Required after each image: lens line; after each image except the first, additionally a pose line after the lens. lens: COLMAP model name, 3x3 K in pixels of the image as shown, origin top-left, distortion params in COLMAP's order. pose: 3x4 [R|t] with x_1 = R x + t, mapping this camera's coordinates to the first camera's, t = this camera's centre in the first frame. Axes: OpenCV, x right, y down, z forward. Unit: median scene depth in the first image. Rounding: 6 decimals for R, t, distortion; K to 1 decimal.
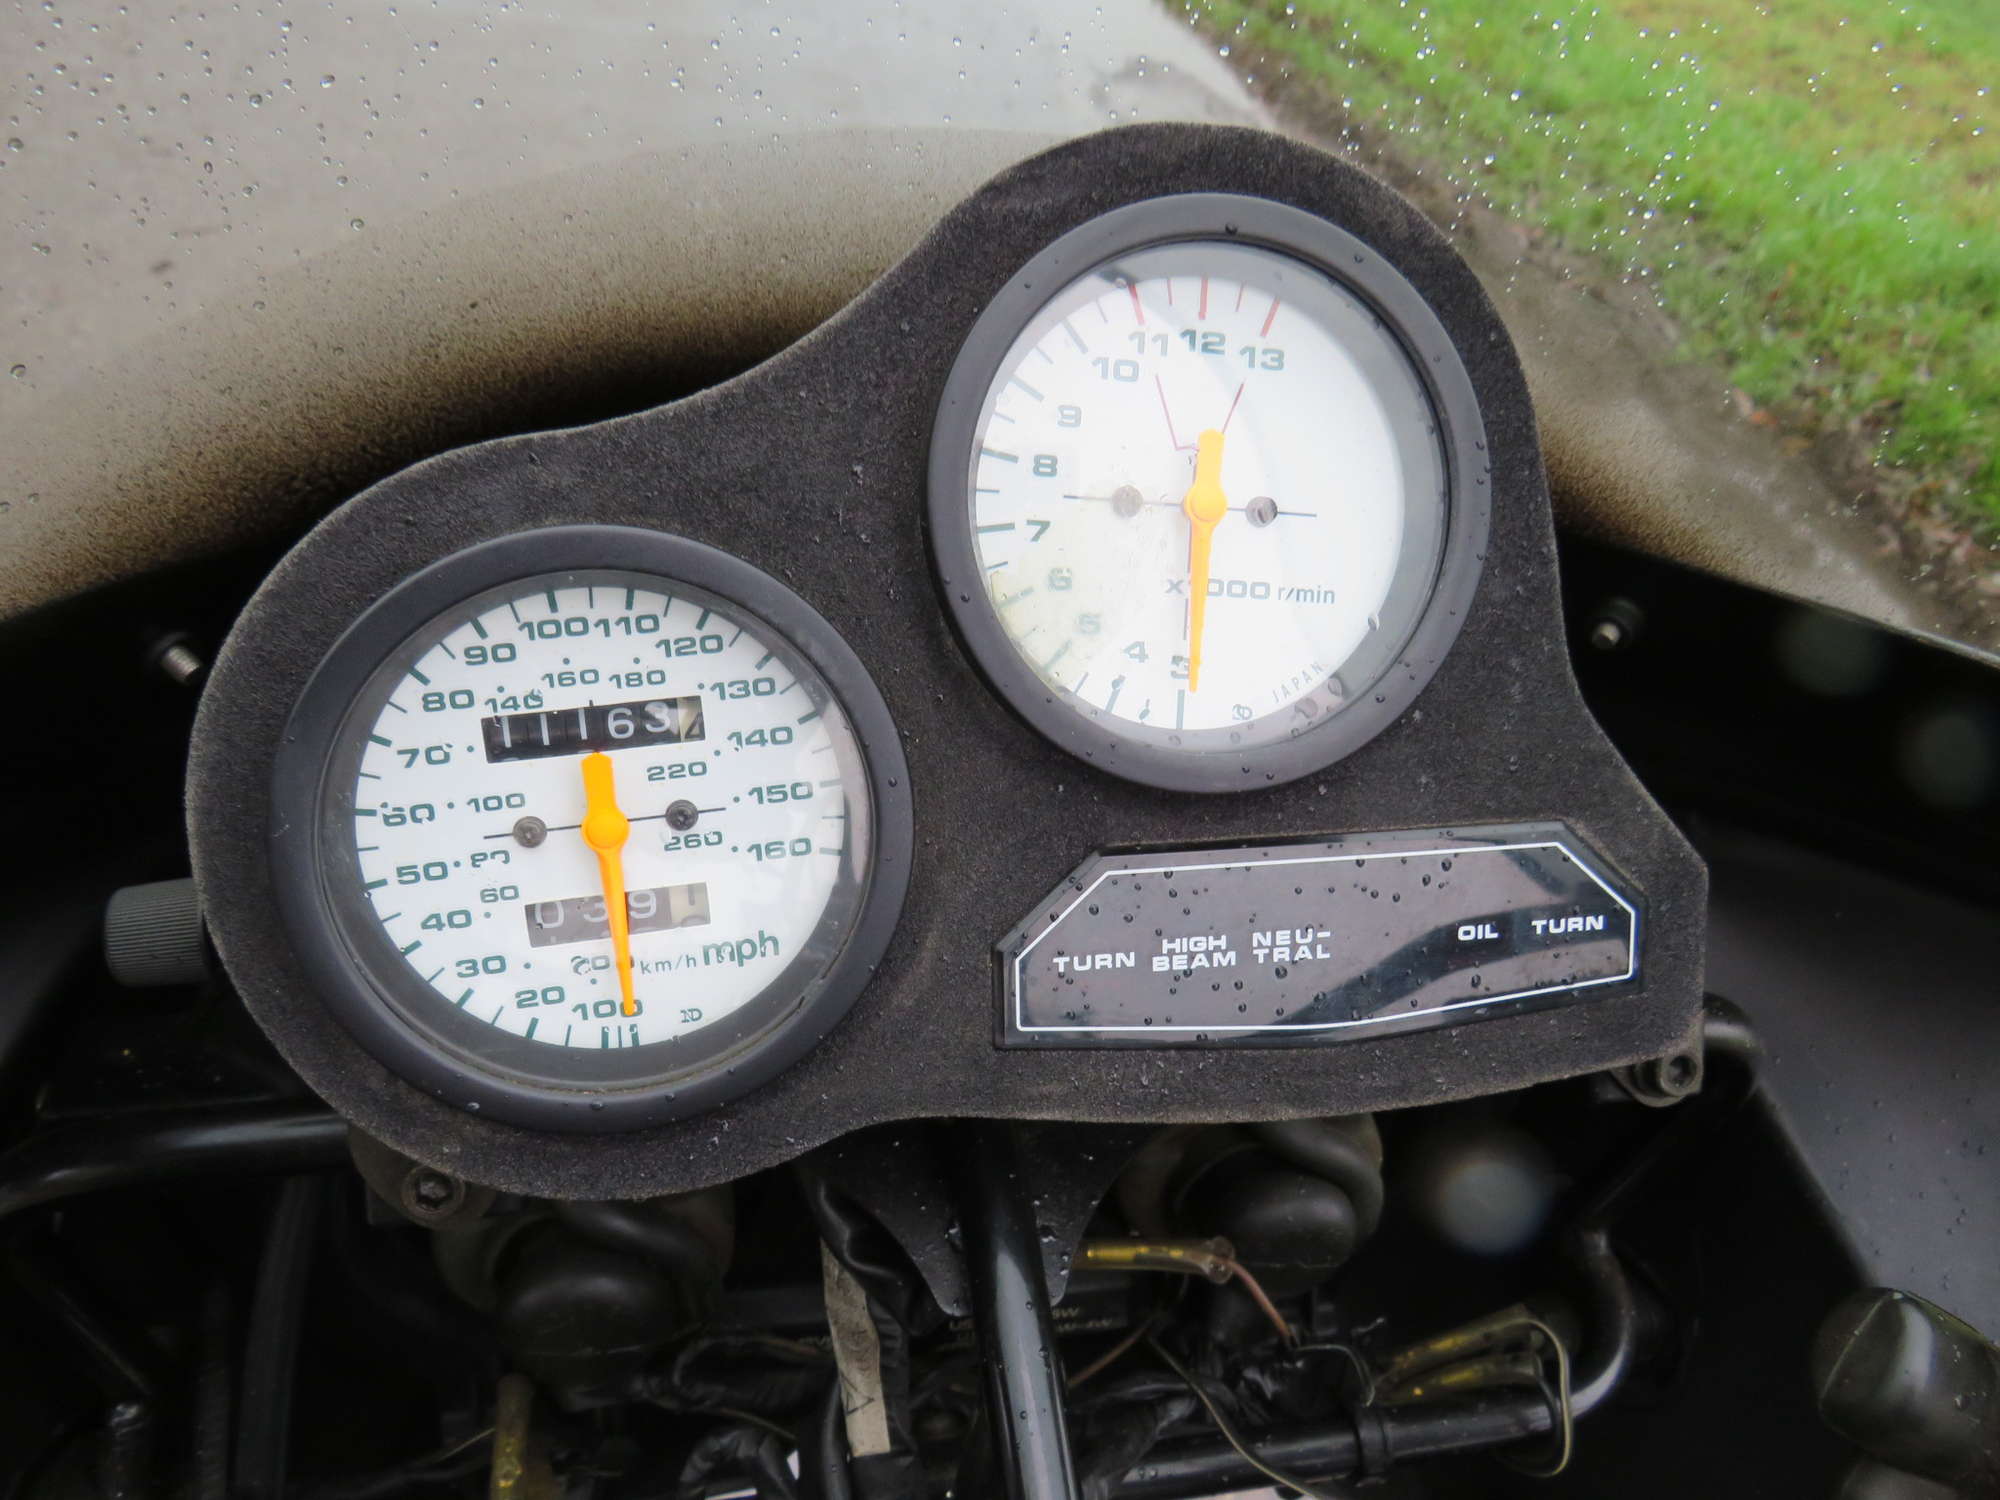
lens RADIAL K [[1338.1, 0, 1000.0], [0, 1338.1, 750.0], [0, 0, 1]] dist [-0.022574, 0.000965]
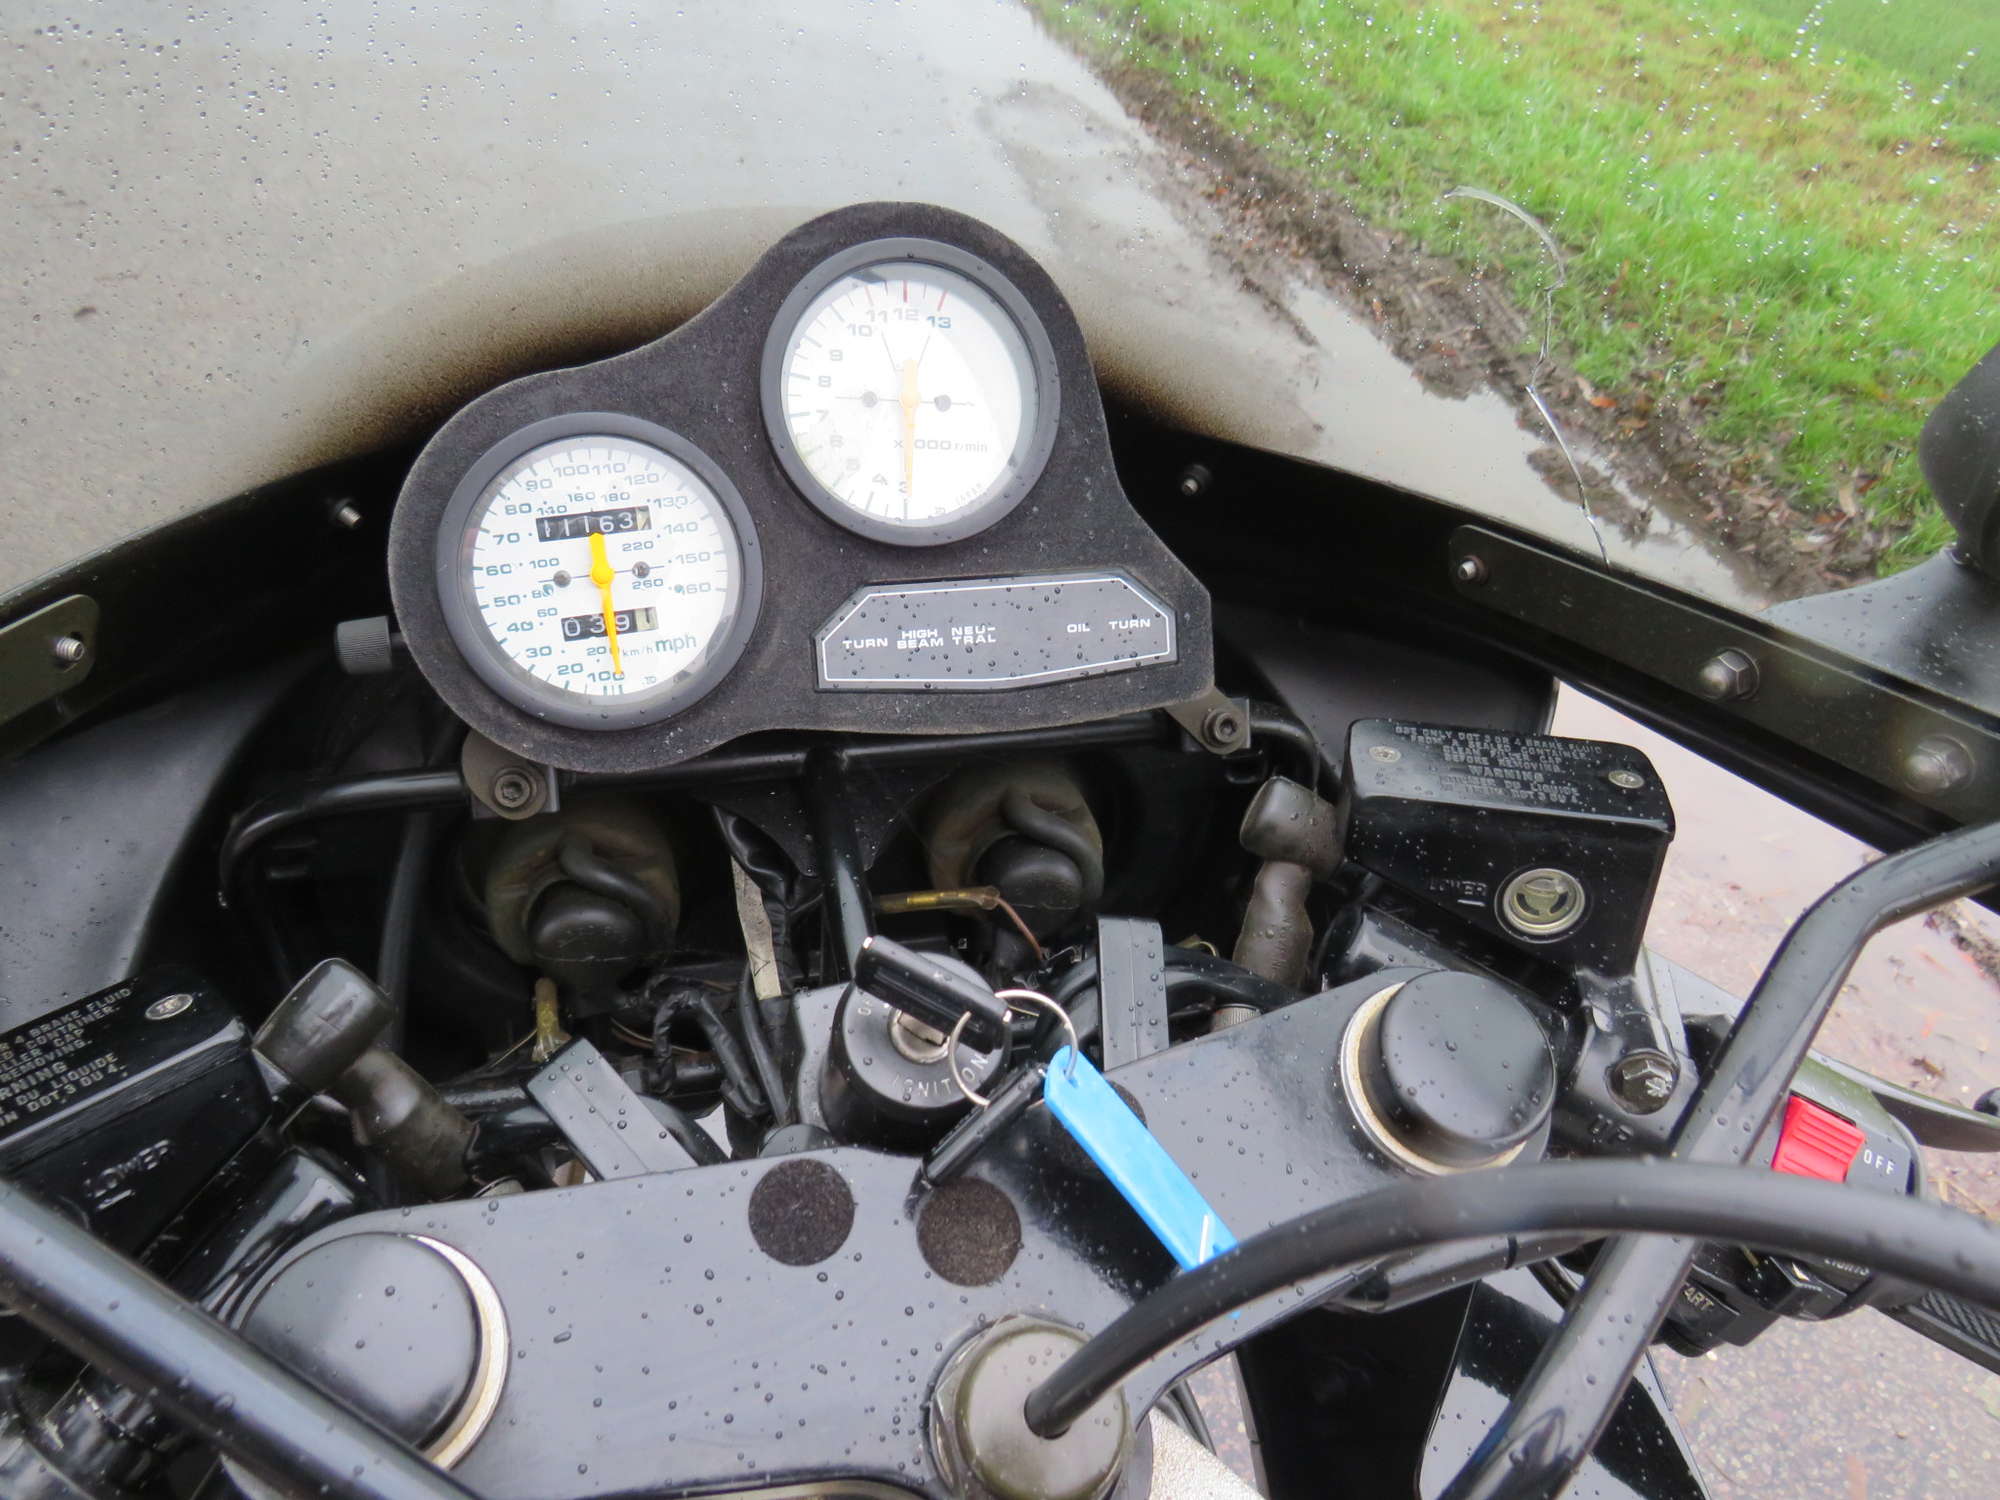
lens RADIAL K [[1322.6, 0, 1000.0], [0, 1322.6, 750.0], [0, 0, 1]] dist [-0.036744, 0.000132]
pose [[0.997052, -0.050682, 0.057609, 0.142642], [0.051065, 0.998682, -0.005198, 0.323176], [-0.057270, 0.008125, 0.998326, -0.855473]]
